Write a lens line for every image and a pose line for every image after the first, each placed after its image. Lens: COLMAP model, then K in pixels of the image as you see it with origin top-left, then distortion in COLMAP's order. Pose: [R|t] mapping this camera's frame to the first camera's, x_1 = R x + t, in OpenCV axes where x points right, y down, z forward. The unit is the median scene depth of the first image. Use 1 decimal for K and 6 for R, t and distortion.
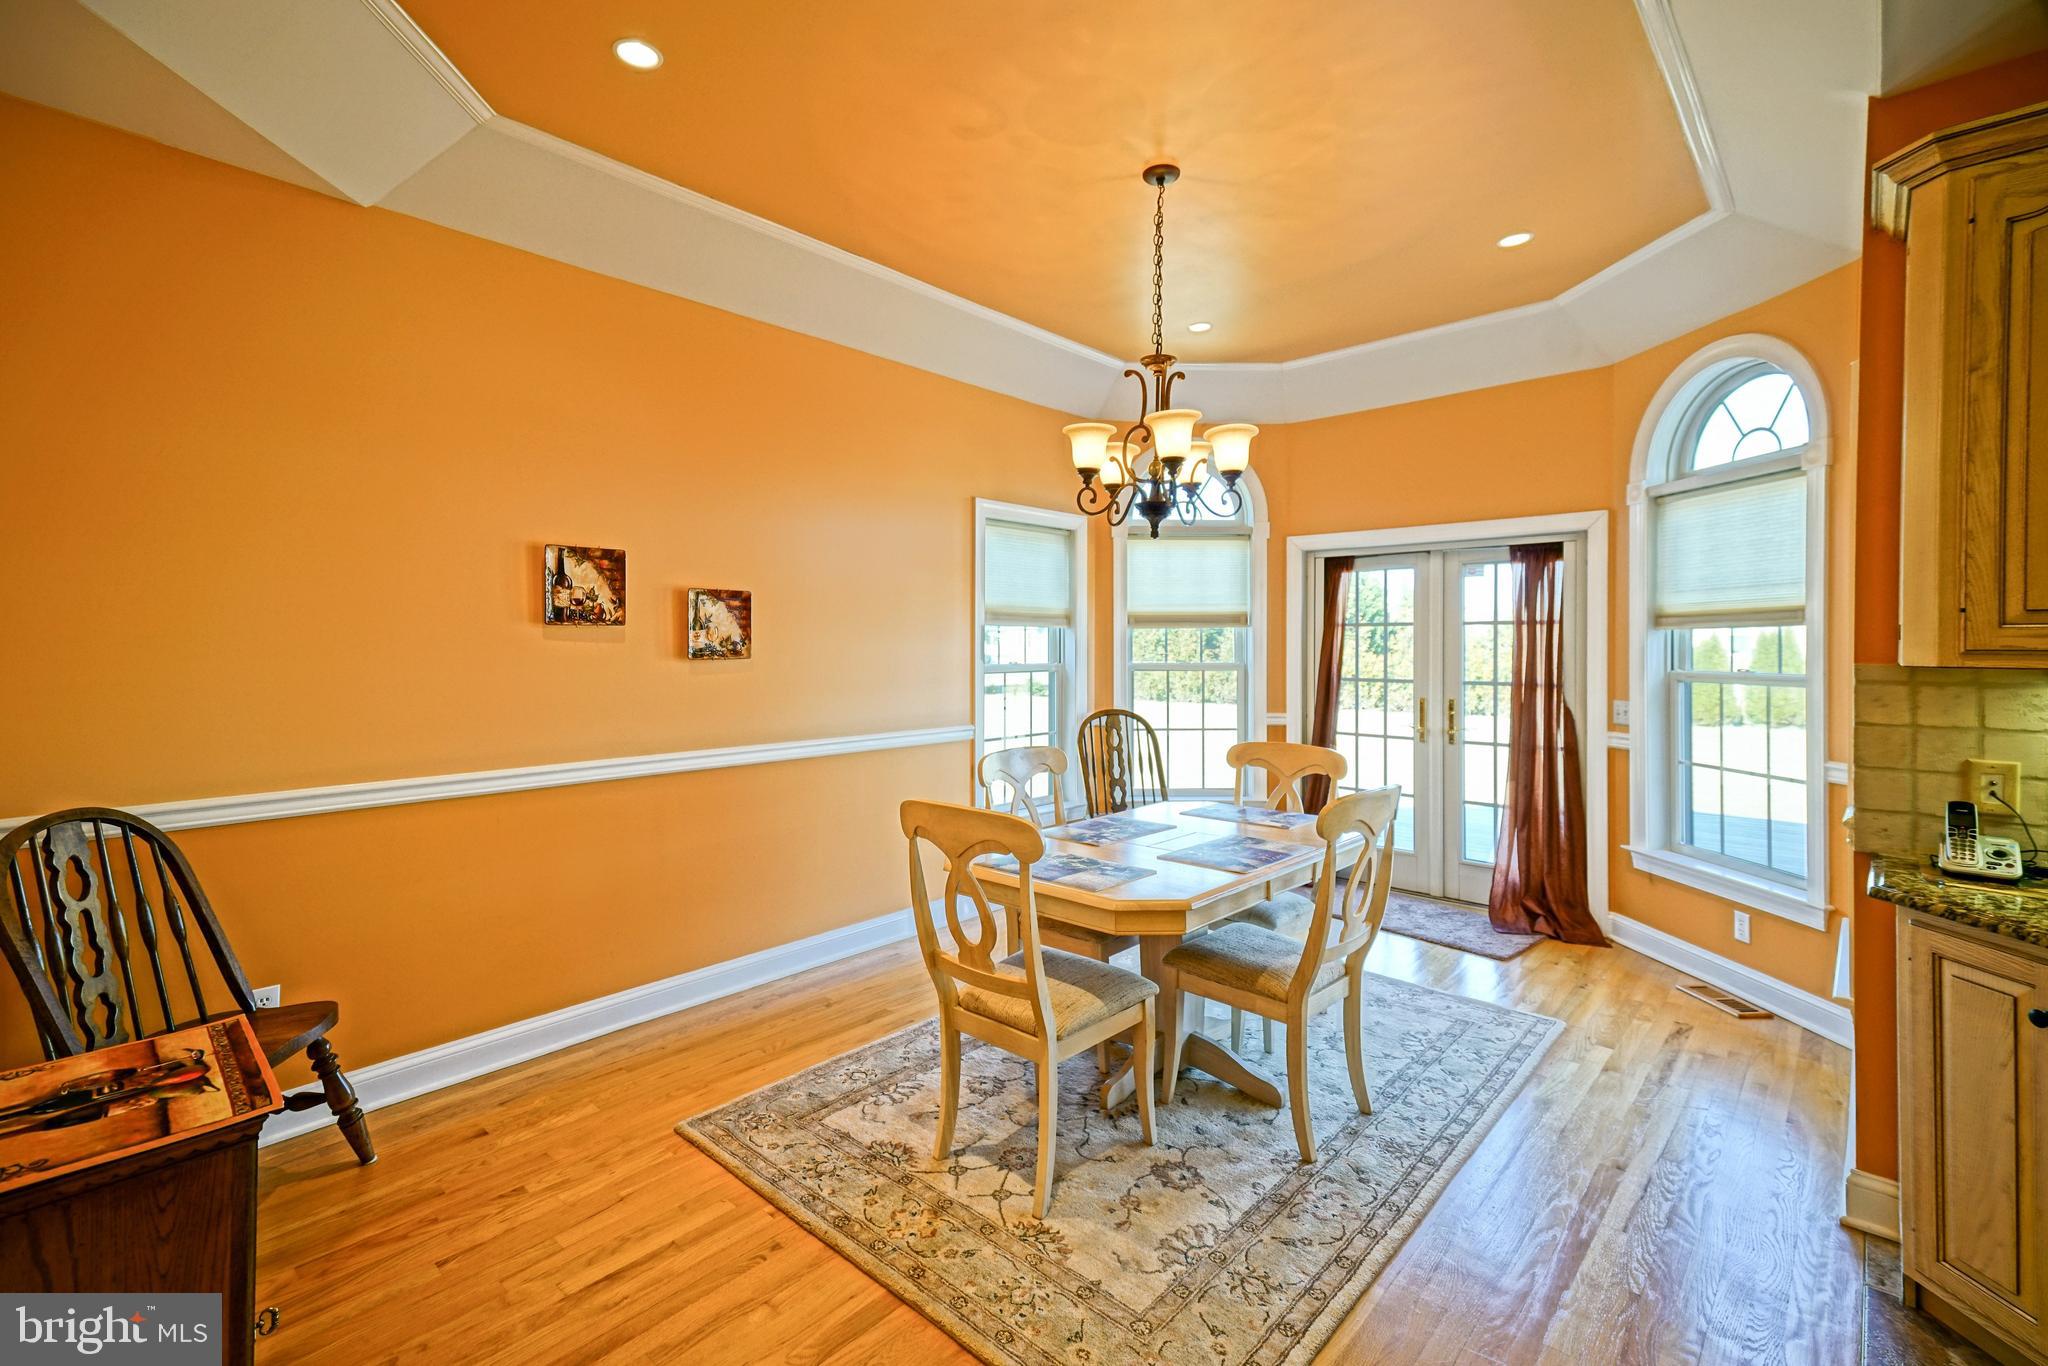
lens RADIAL K [[914.6, 0, 1033.6], [0, 914.6, 647.9], [0, 0, 1]] dist [0.047537, -0.003947]
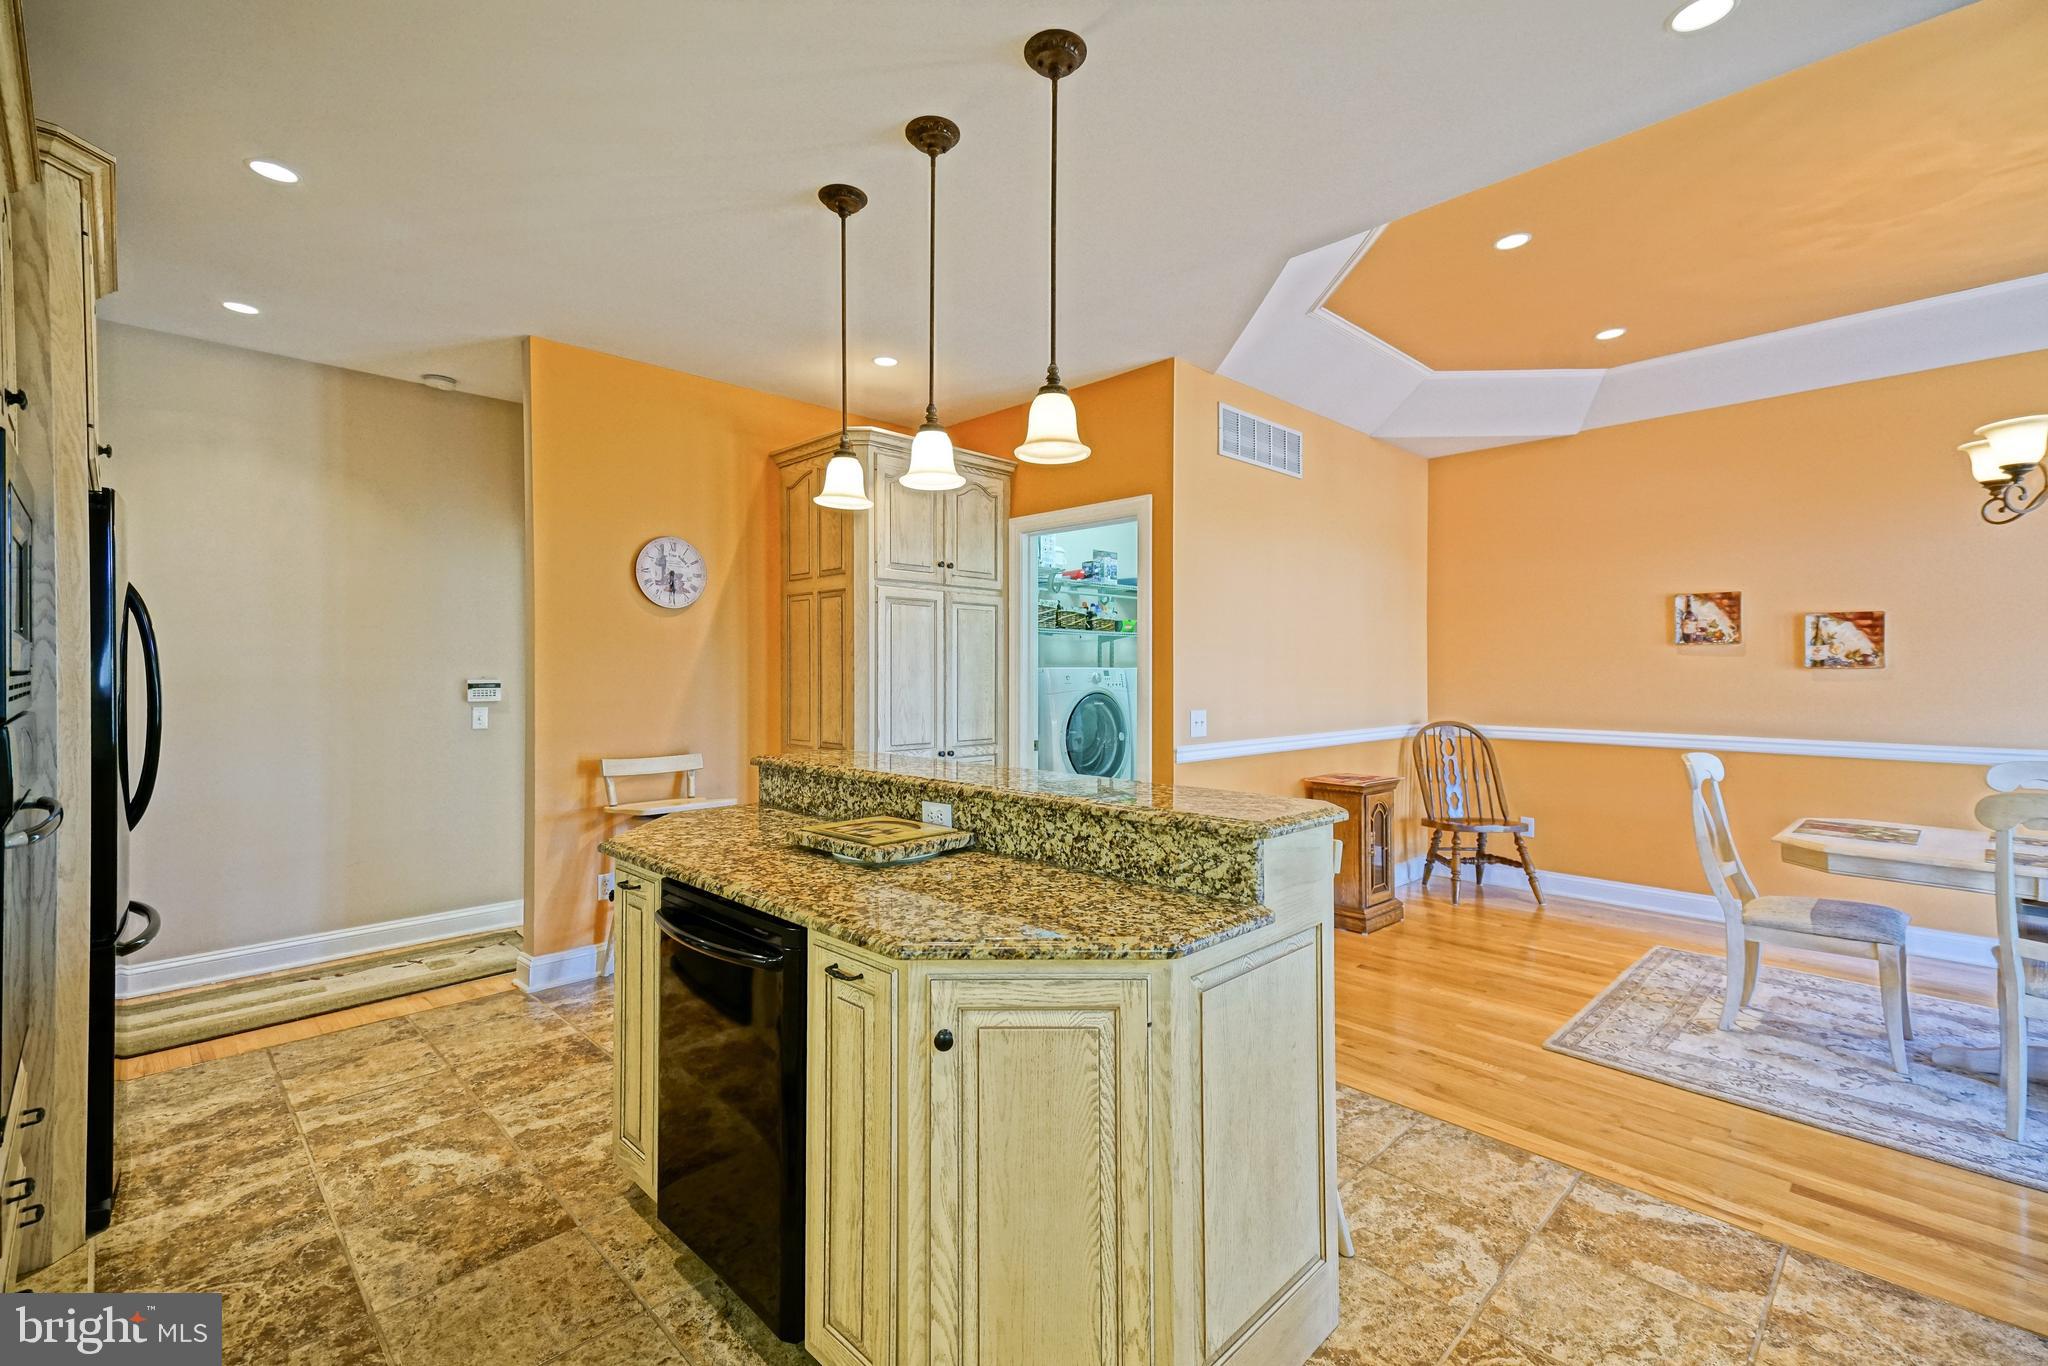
lens RADIAL K [[914.6, 0, 992.1], [0, 914.6, 666.3], [0, 0, 1]] dist [0.047537, -0.003947]
pose [[-0.074095, -0.004679, -0.997240, 1.192573], [-0.009476, 0.999947, -0.003988, 0.029914], [0.997206, 0.009155, -0.074136, -0.052016]]
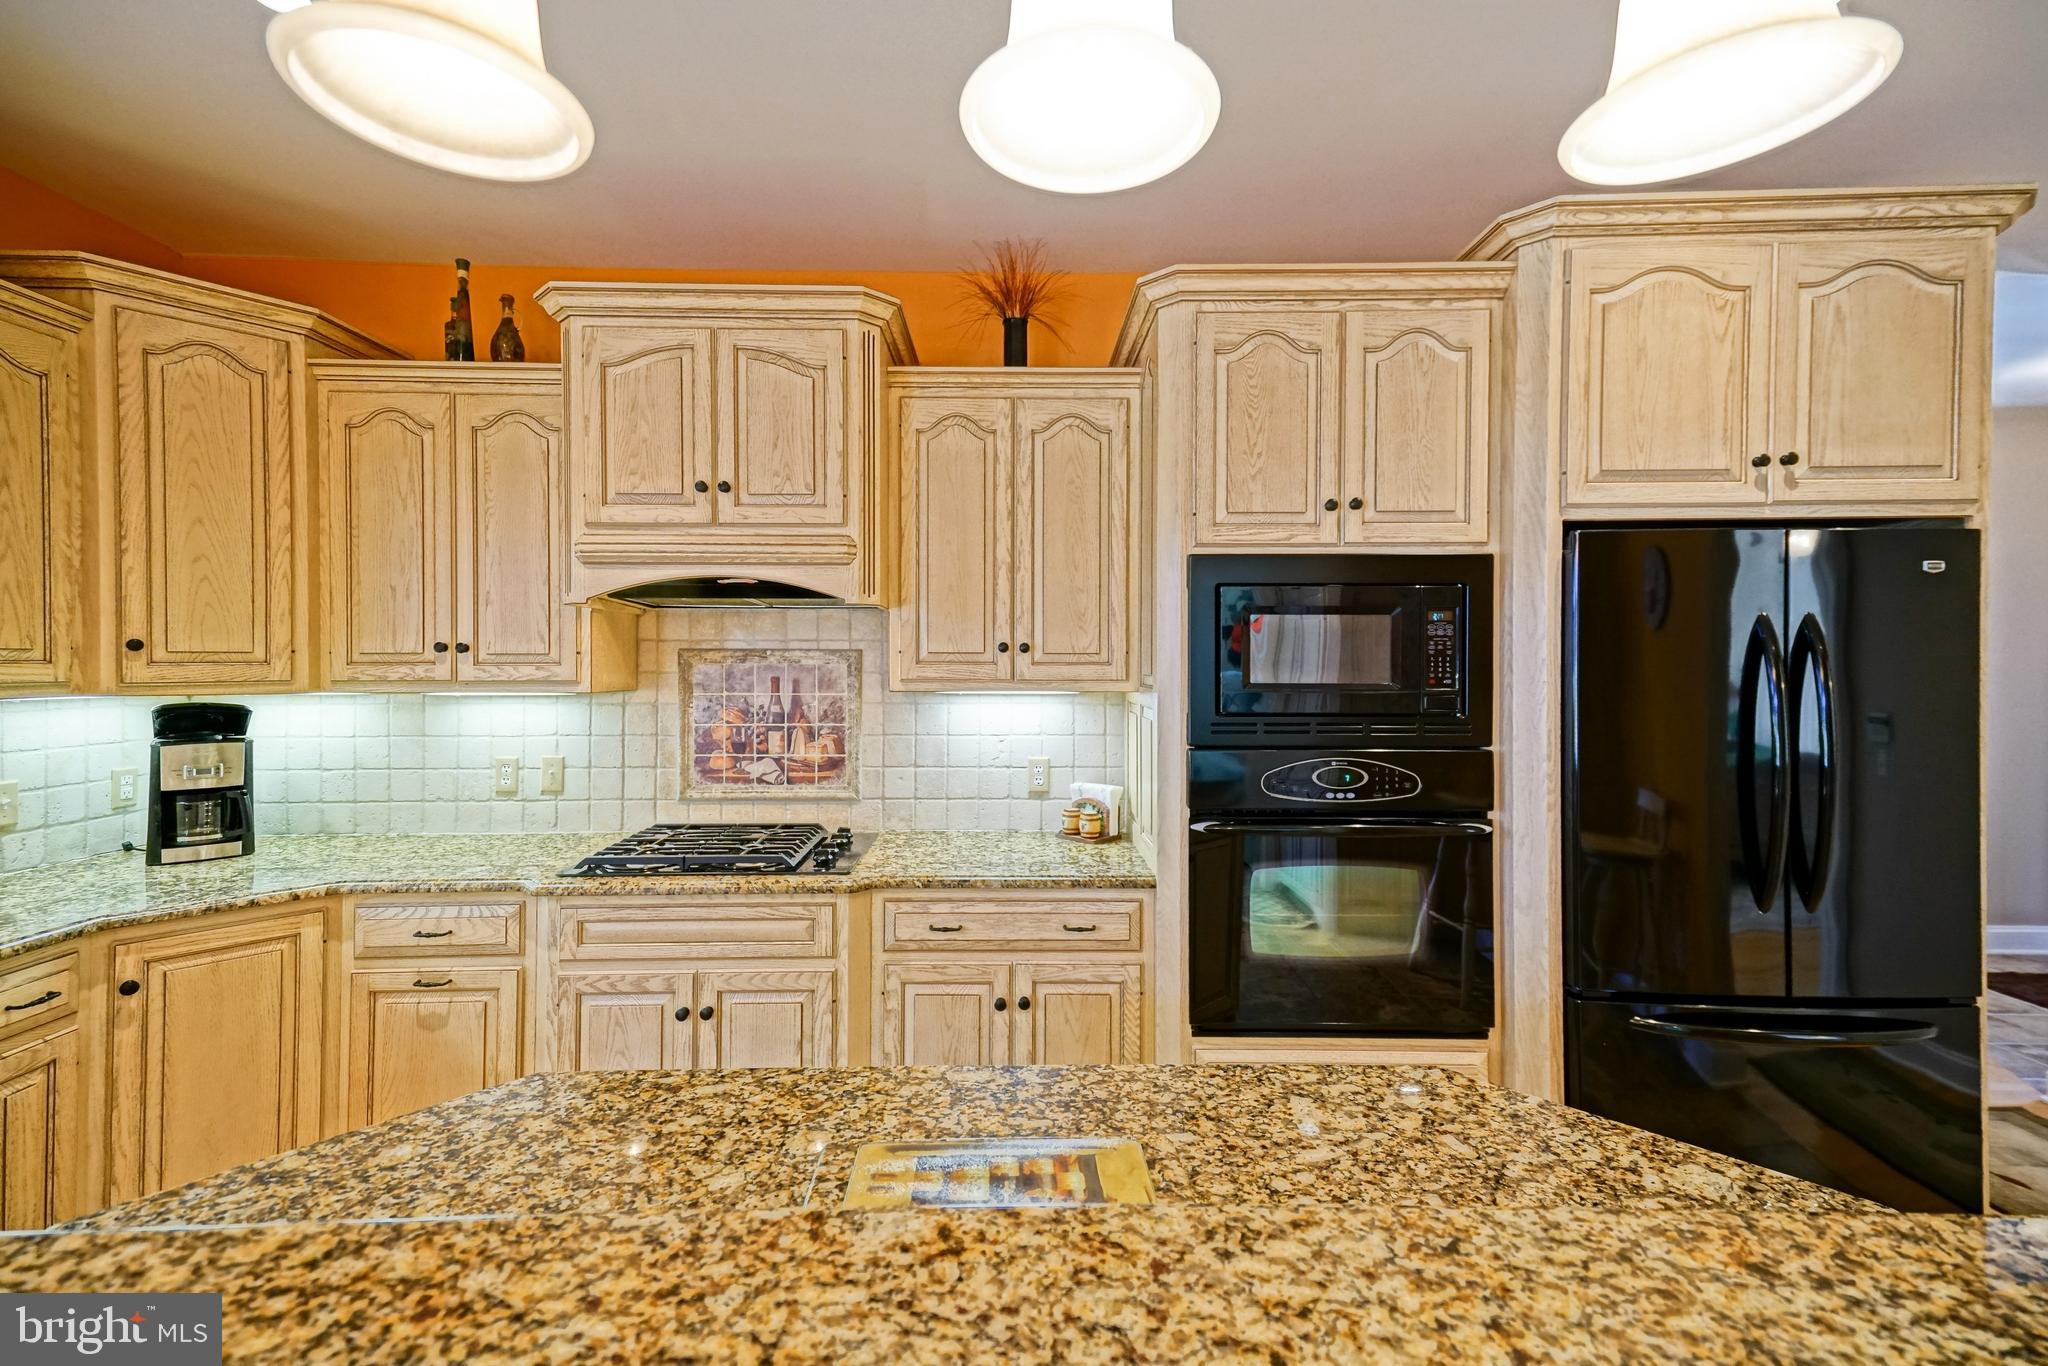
lens RADIAL K [[914.6, 0, 1021.9], [0, 914.6, 659.6], [0, 0, 1]] dist [0.047537, -0.003947]
pose [[-0.668989, -0.005463, 0.743253, 0.254964], [0.002009, 0.999956, 0.009159, -0.014770], [-0.743270, 0.007621, -0.668948, -0.015829]]
